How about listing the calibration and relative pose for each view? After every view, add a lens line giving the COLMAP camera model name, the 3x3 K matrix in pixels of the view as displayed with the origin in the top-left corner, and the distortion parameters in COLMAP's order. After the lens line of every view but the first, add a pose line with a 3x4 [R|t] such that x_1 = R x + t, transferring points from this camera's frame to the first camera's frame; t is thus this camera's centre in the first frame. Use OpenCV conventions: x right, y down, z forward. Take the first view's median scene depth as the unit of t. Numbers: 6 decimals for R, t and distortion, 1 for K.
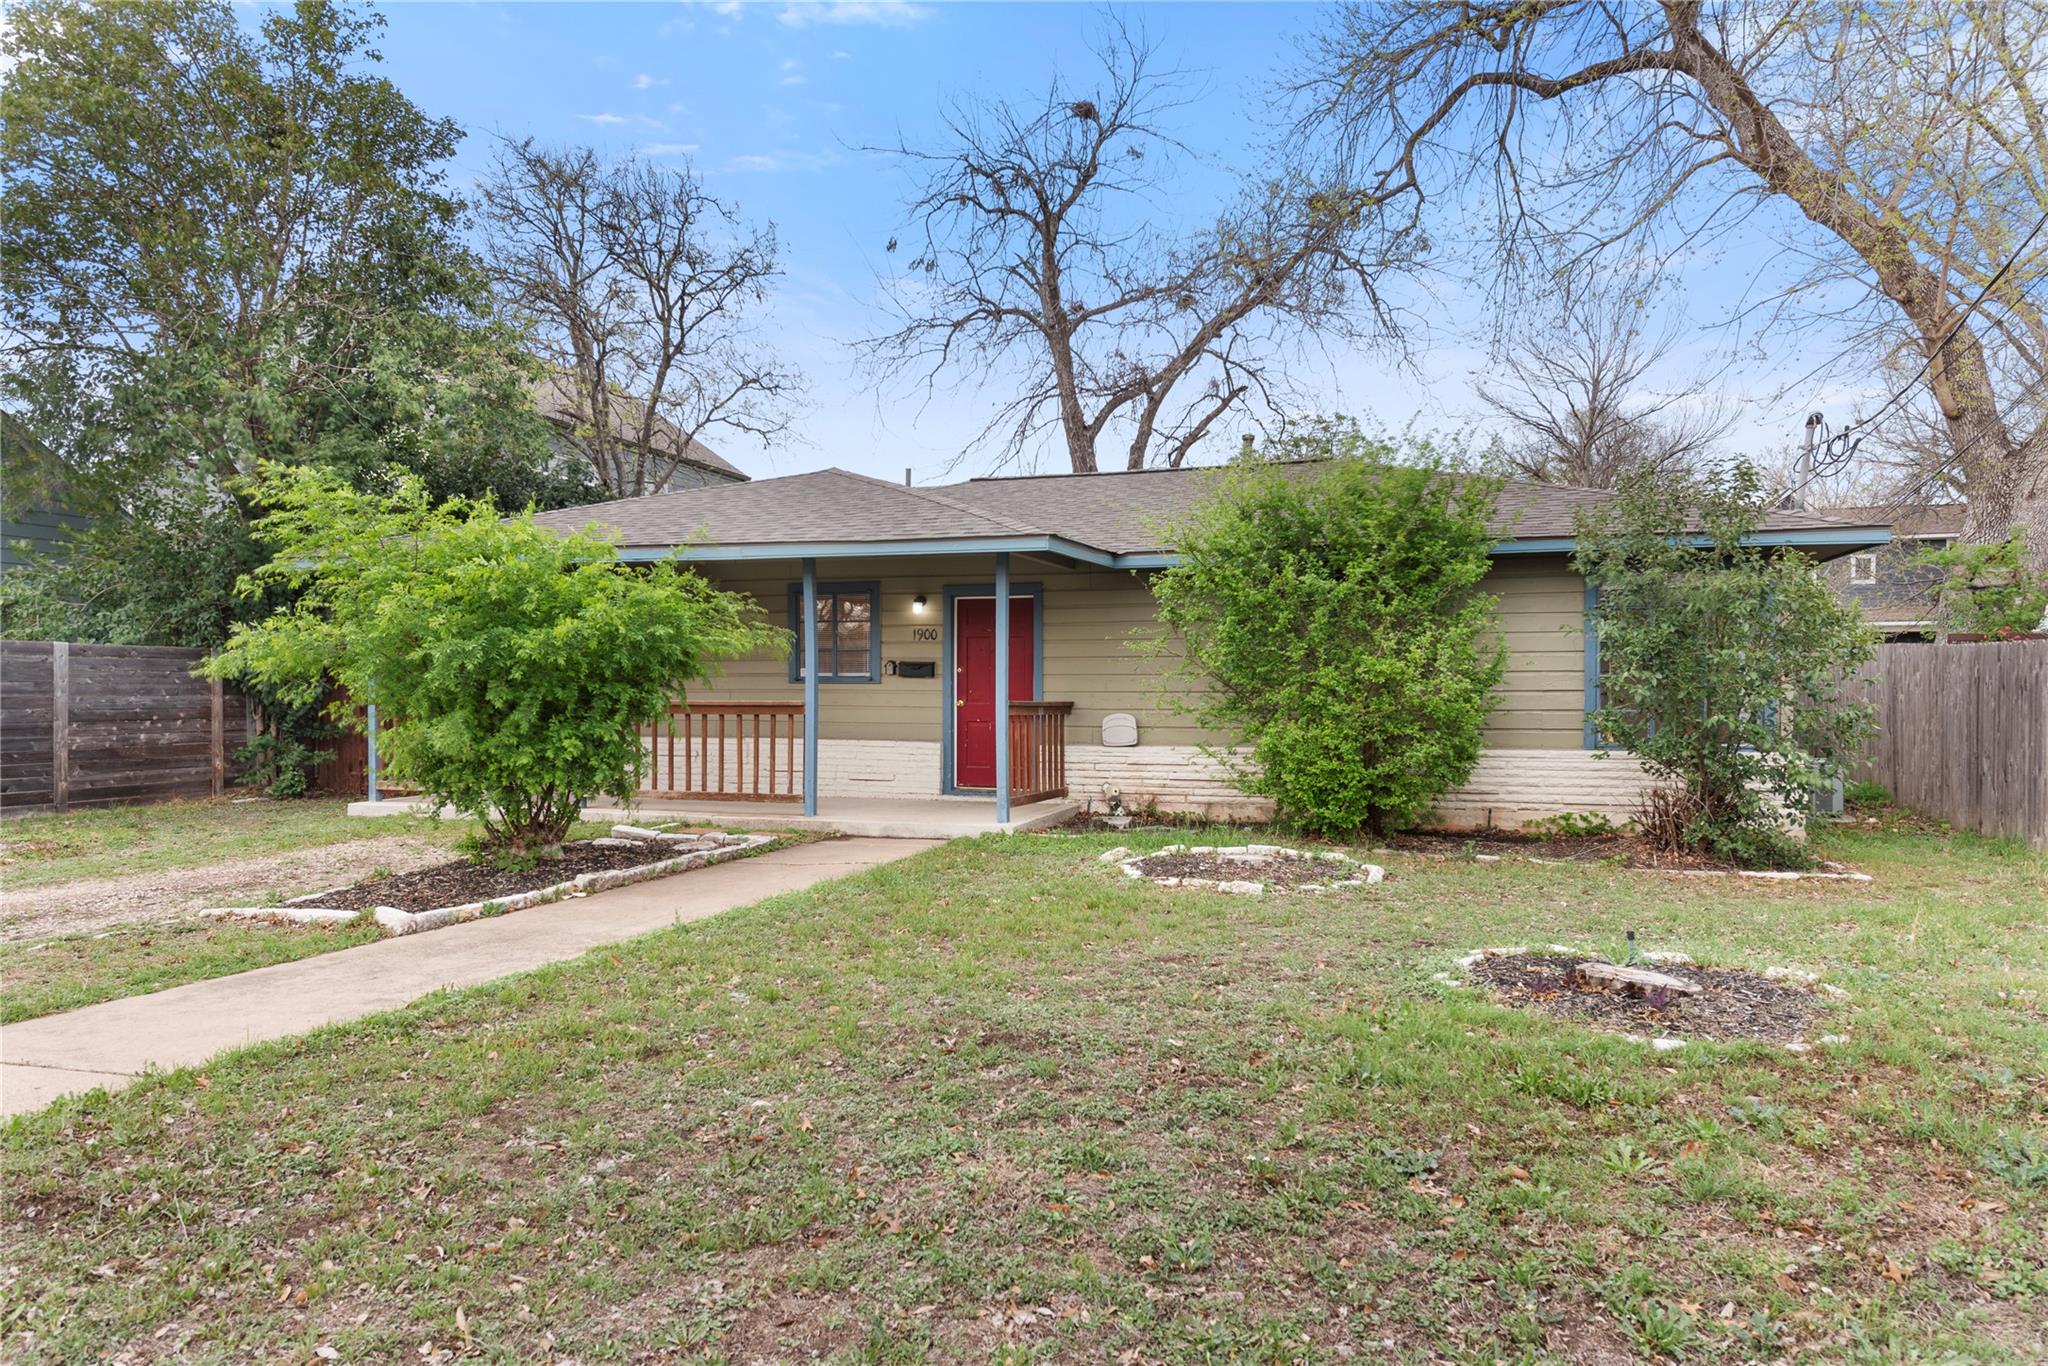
lens RADIAL K [[1311.5, 0, 1019.8], [0, 1311.5, 691.3], [0, 0, 1]] dist [0.010156, -0.001562]
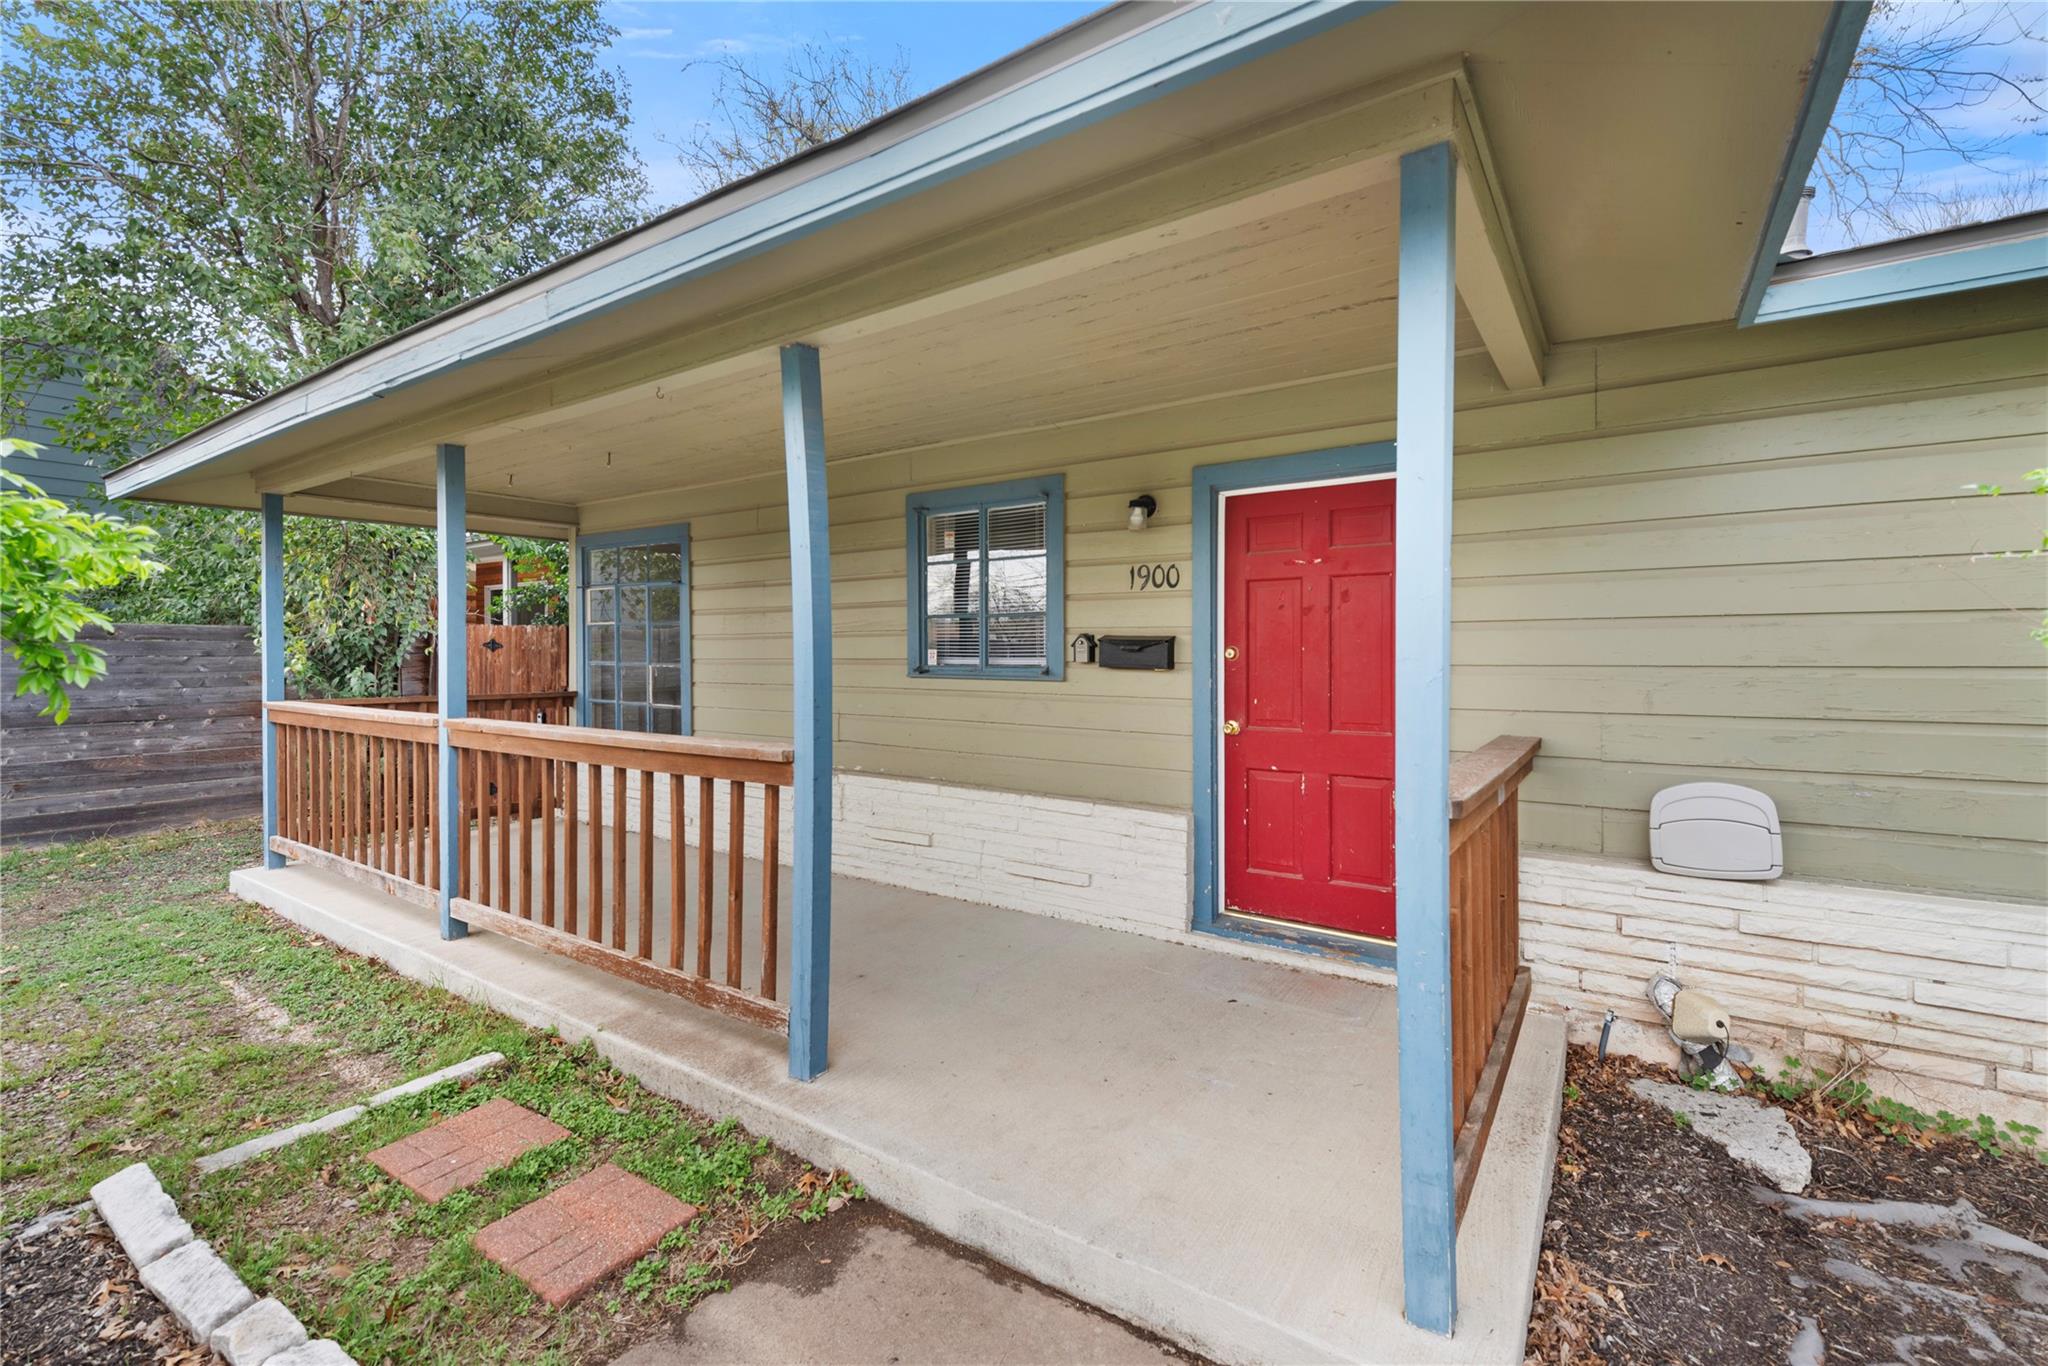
lens RADIAL K [[890.2, 0, 1028.7], [0, 890.2, 655.4], [0, 0, 1]] dist [0.004522, -0.001602]
pose [[0.964594, -0.003392, -0.263719, -0.032139], [0.004264, 0.999987, 0.002735, -0.016458], [0.263706, -0.003763, 0.964596, 0.682996]]
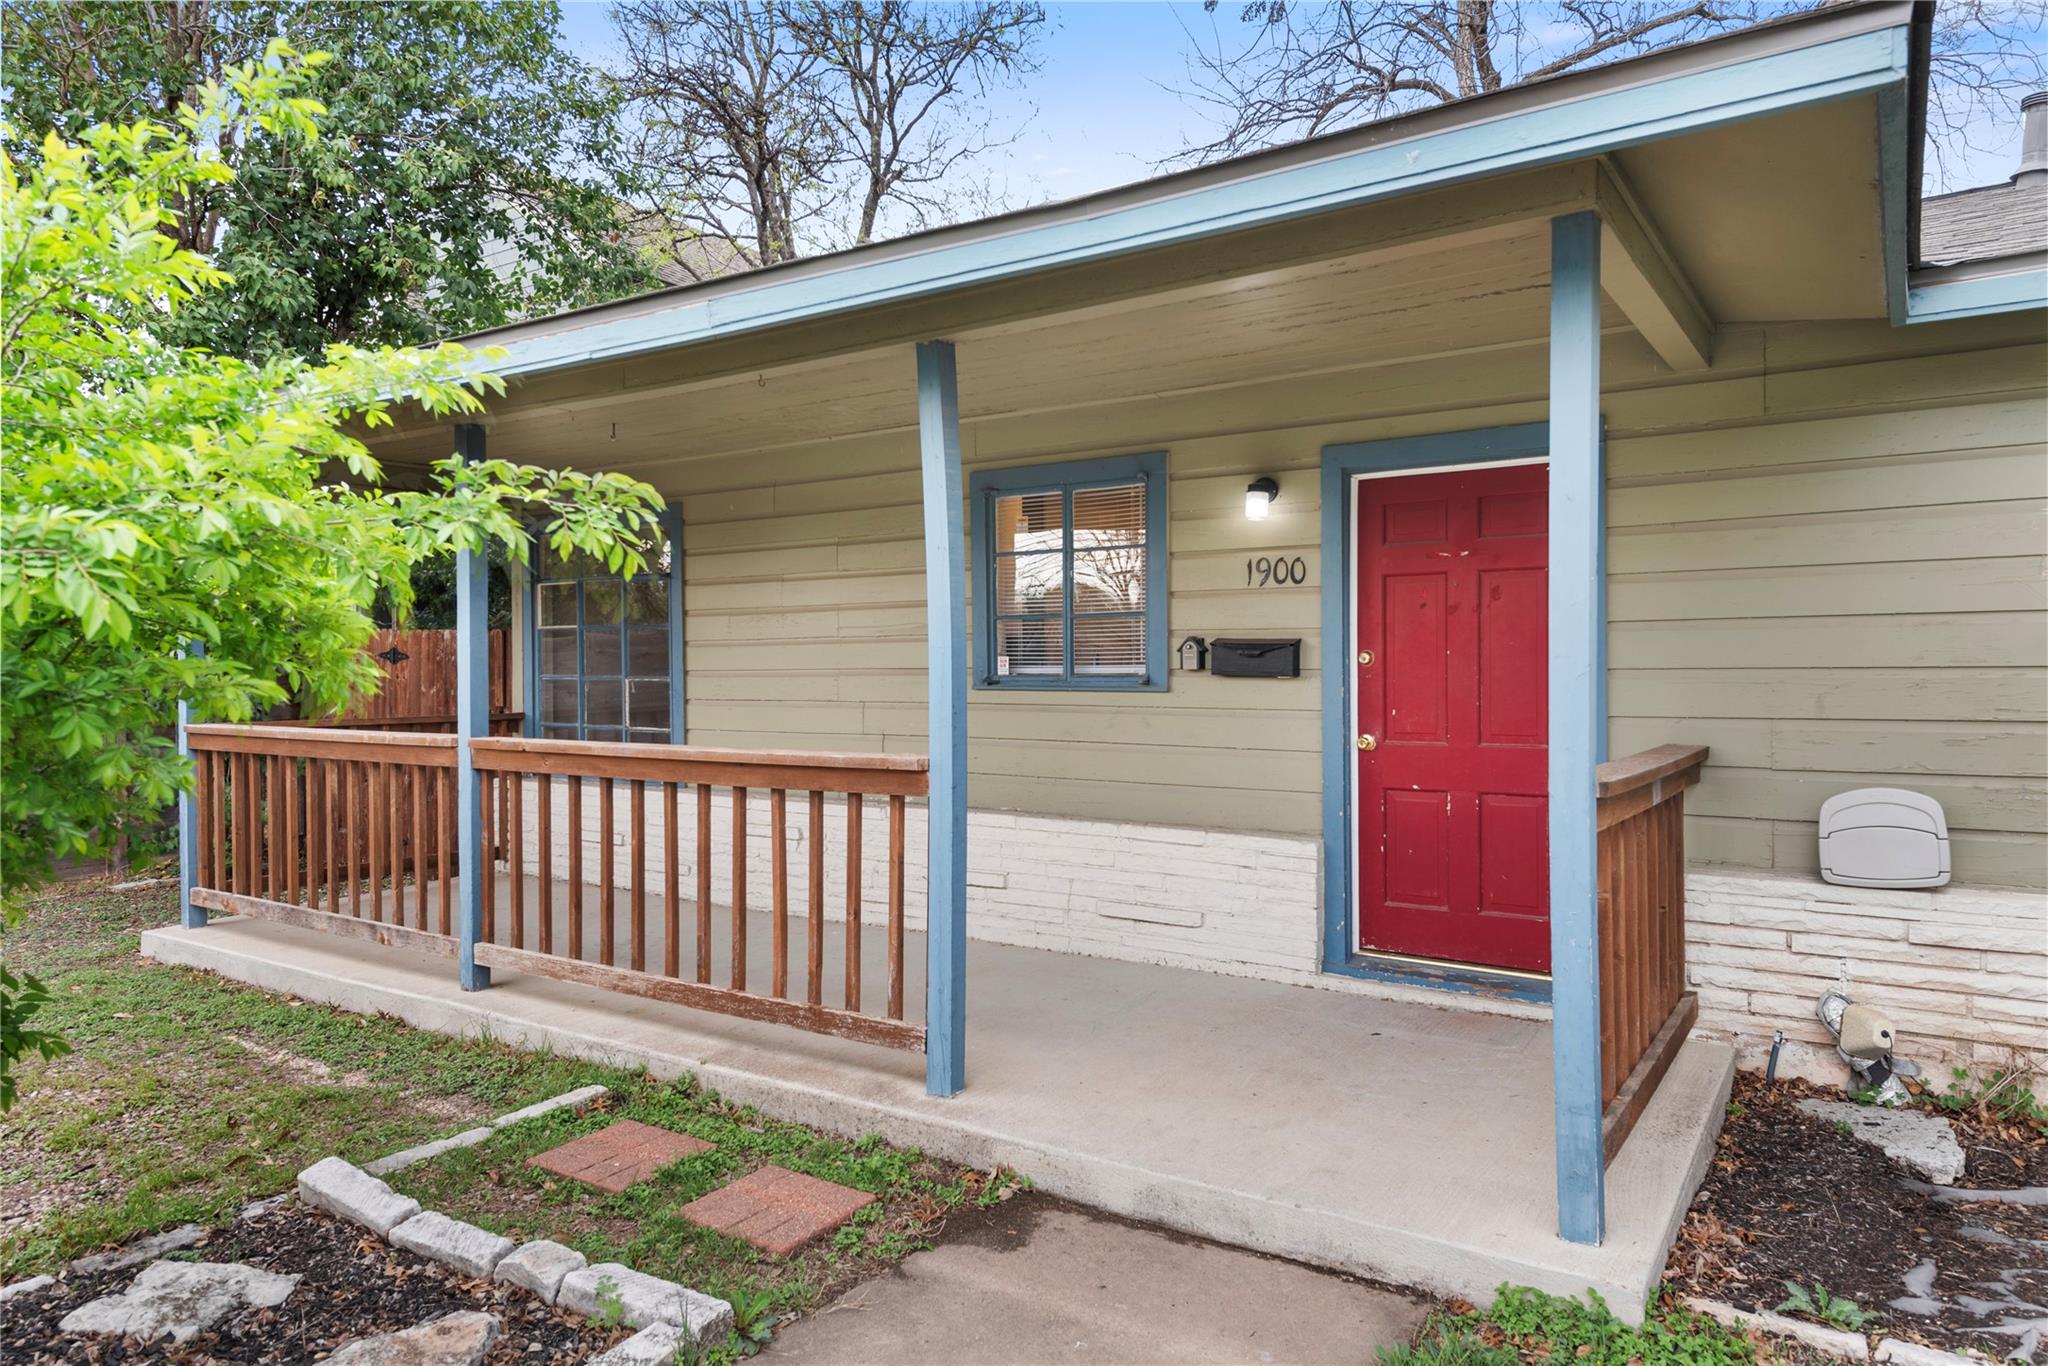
lens RADIAL K [[1311.5, 0, 1023.3], [0, 1311.5, 676.2], [0, 0, 1]] dist [0.010156, -0.001562]
pose [[0.965946, -0.007027, -0.258650, -0.042846], [0.009379, 0.999925, 0.007860, -0.014662], [0.258576, -0.010018, 0.965939, 0.587329]]
